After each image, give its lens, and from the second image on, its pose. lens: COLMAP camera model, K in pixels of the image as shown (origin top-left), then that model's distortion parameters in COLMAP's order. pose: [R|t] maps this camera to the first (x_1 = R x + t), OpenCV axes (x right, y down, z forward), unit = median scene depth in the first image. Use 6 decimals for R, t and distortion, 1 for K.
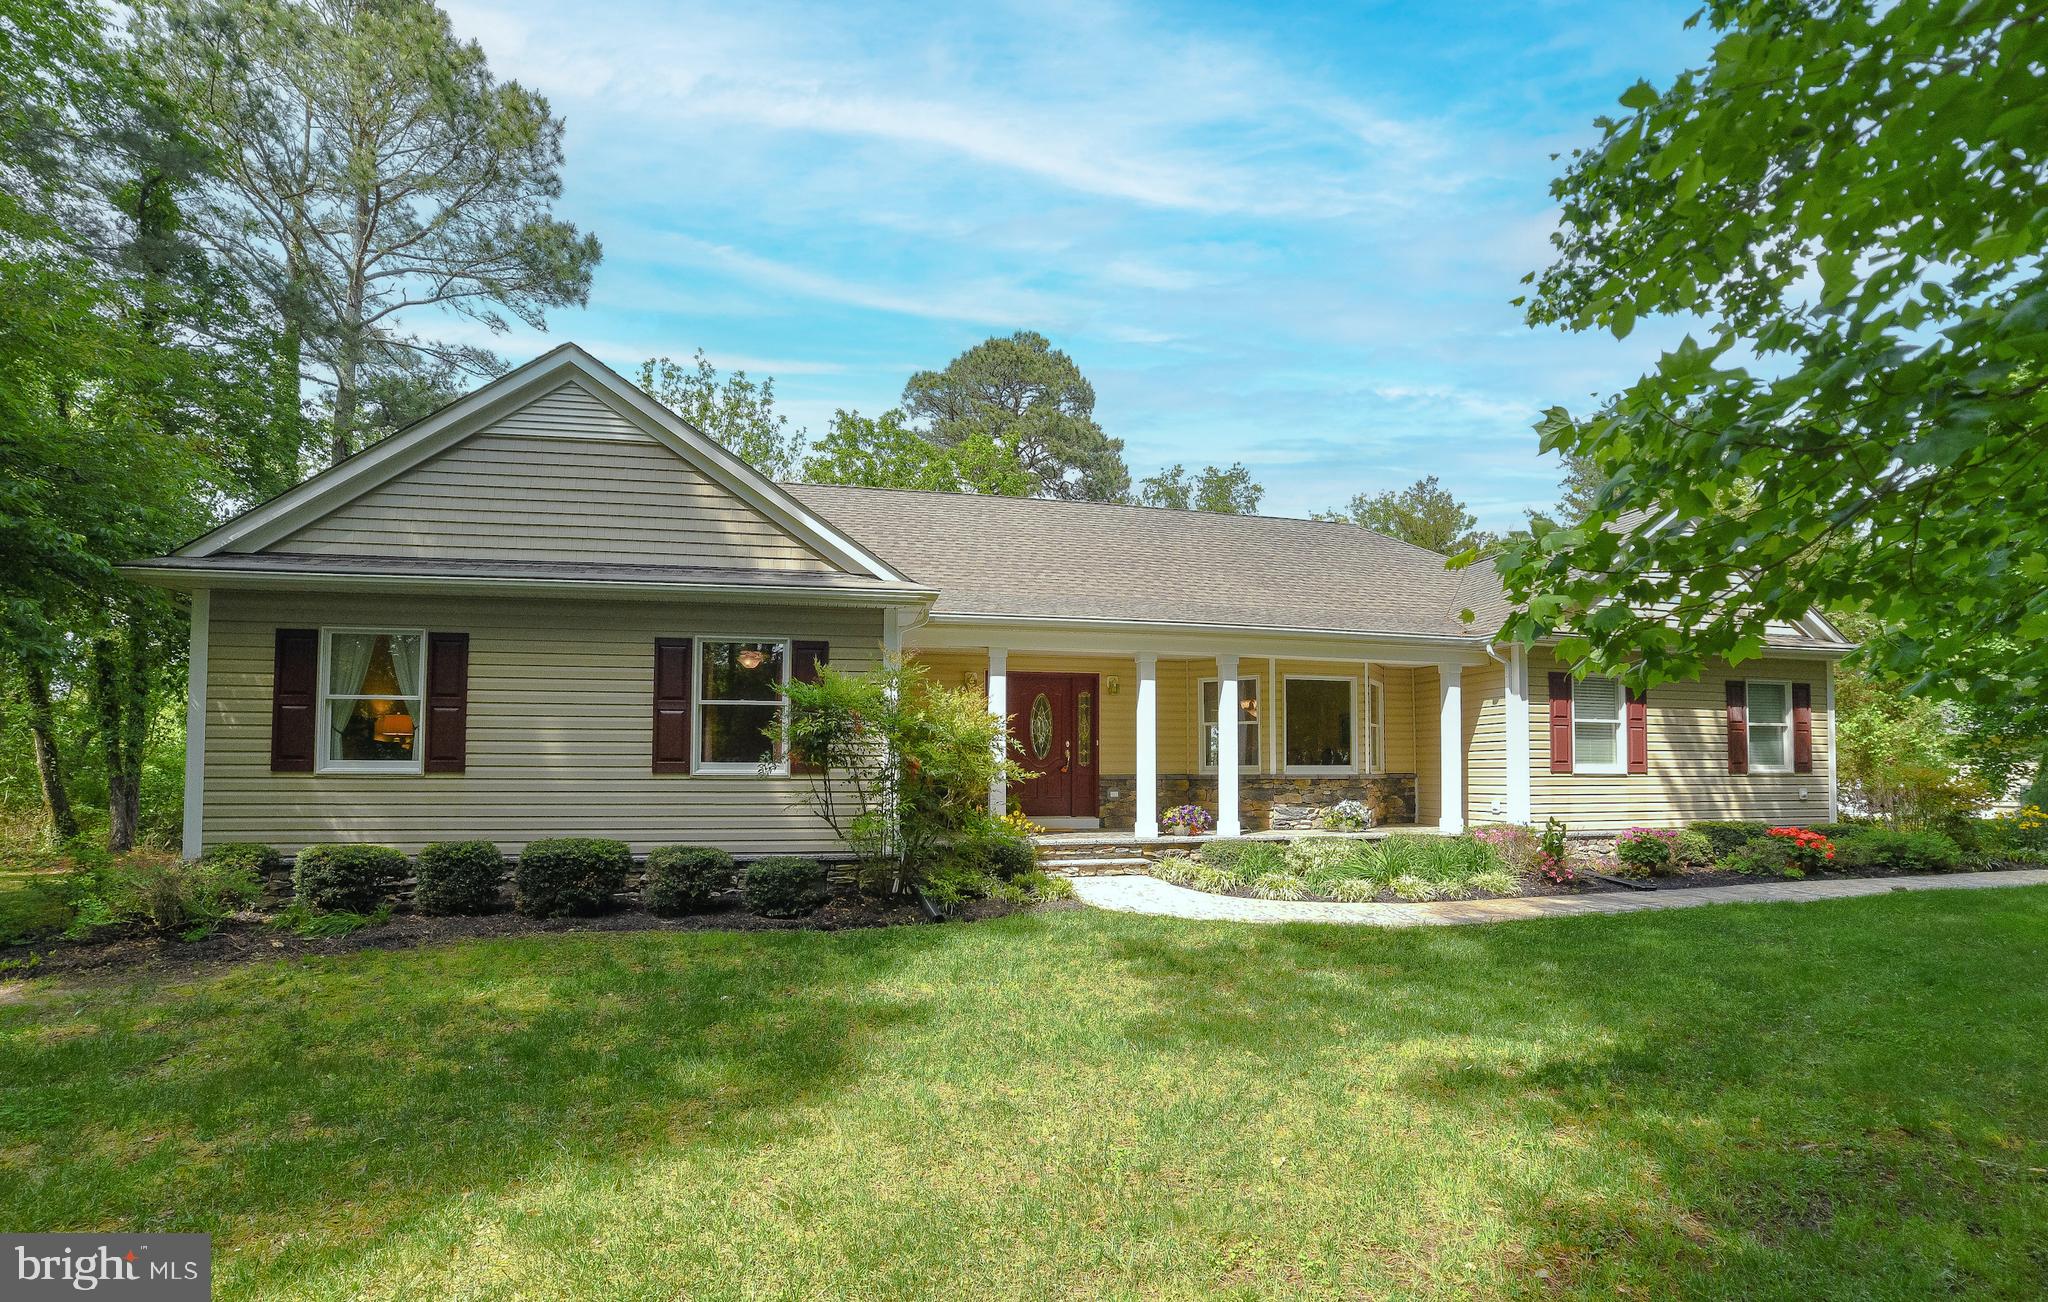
lens RADIAL K [[829.7, 0, 1022.7], [0, 829.7, 732.6], [0, 0, 1]] dist [-0.042001, 0.000358]
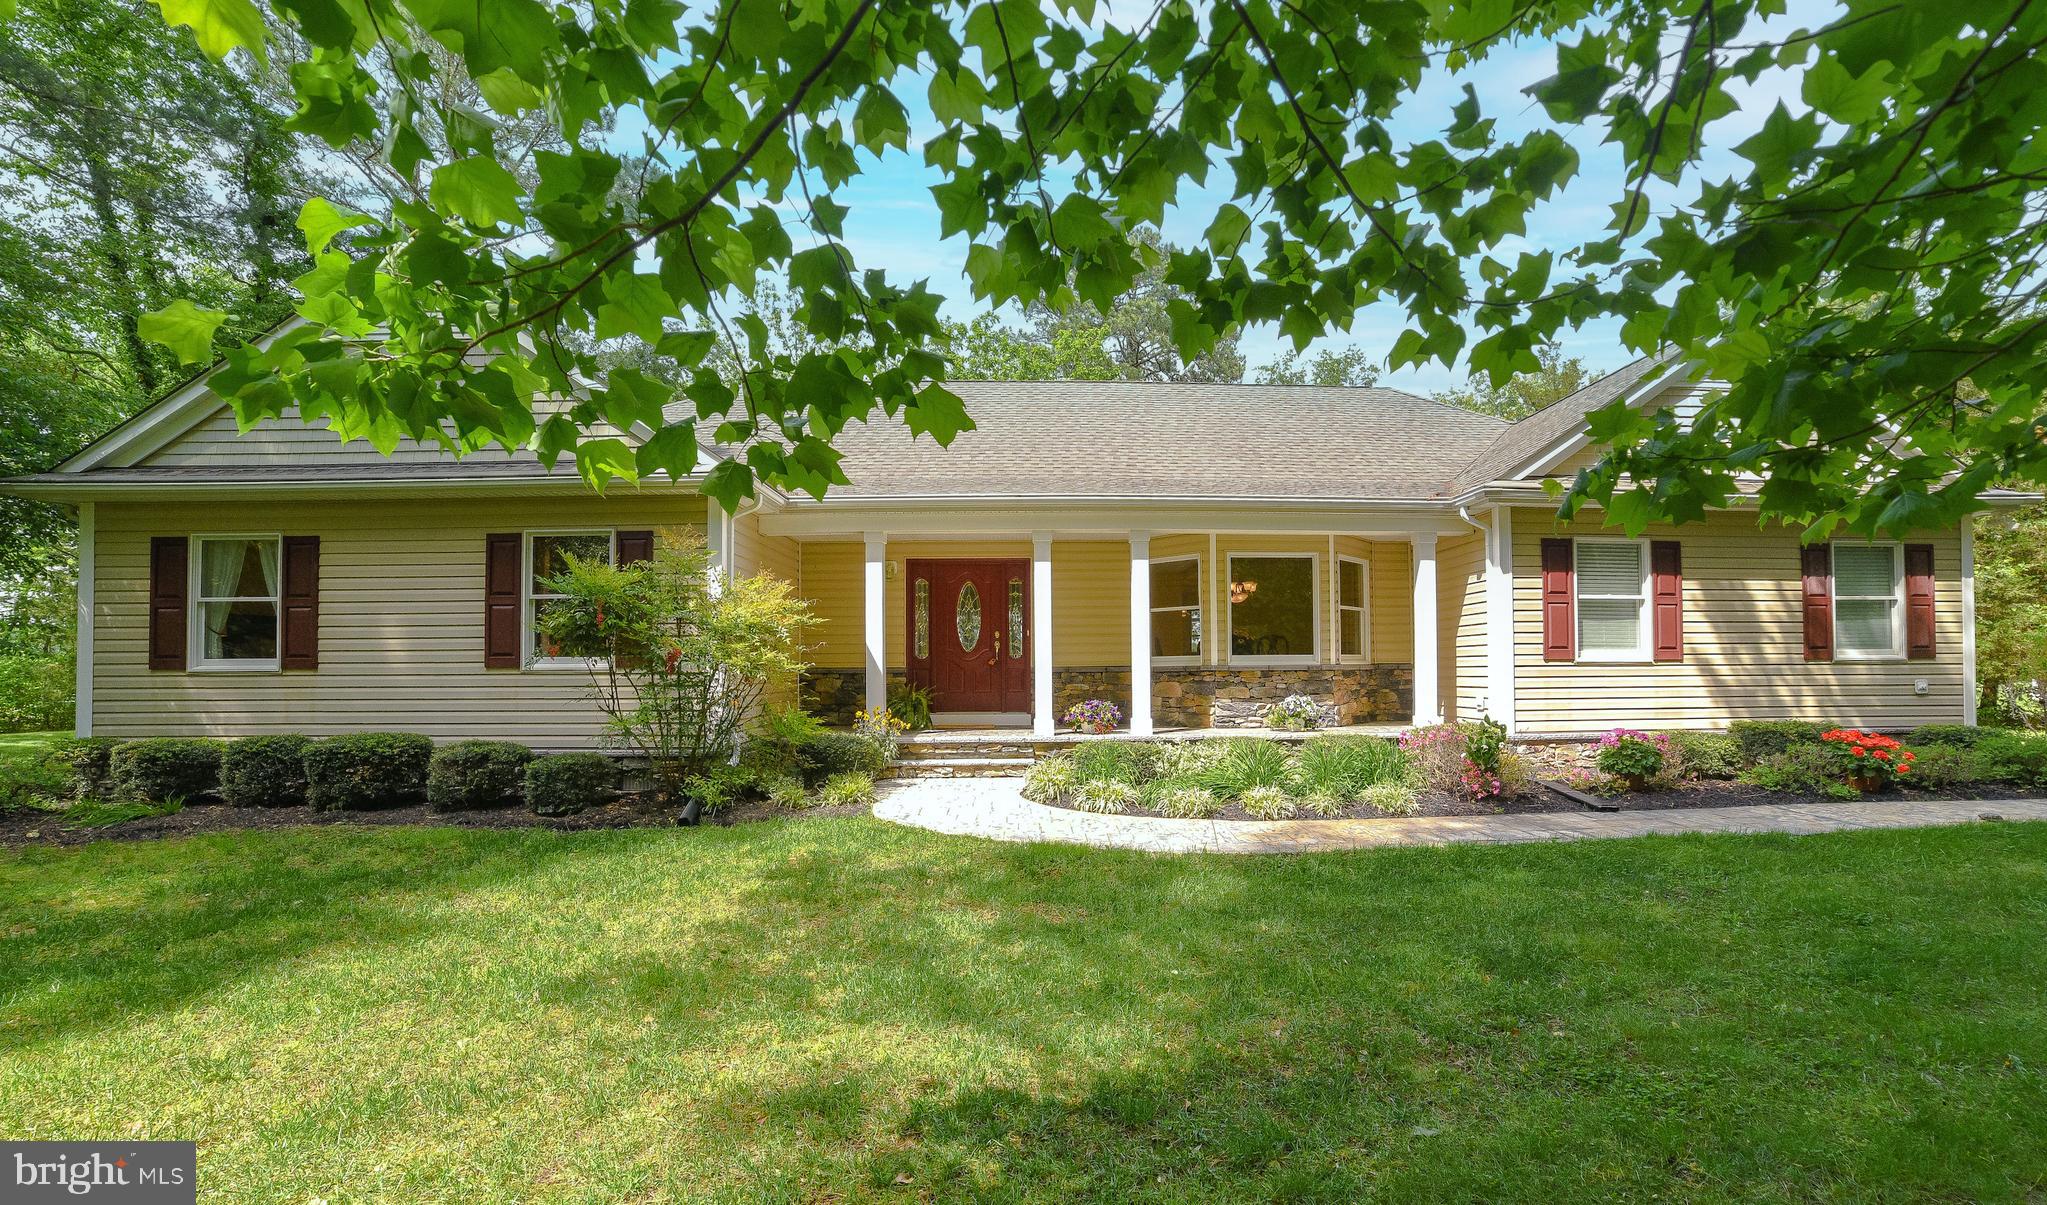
lens RADIAL K [[776.8, 0, 1132.1], [0, 776.8, 659.4], [0, 0, 1]] dist [-0.060369, 0.015604]
pose [[0.985791, -0.009886, -0.167685, 0.406347], [0.015758, 0.999307, 0.033725, 0.016575], [0.167236, -0.035888, 0.985264, 0.189735]]
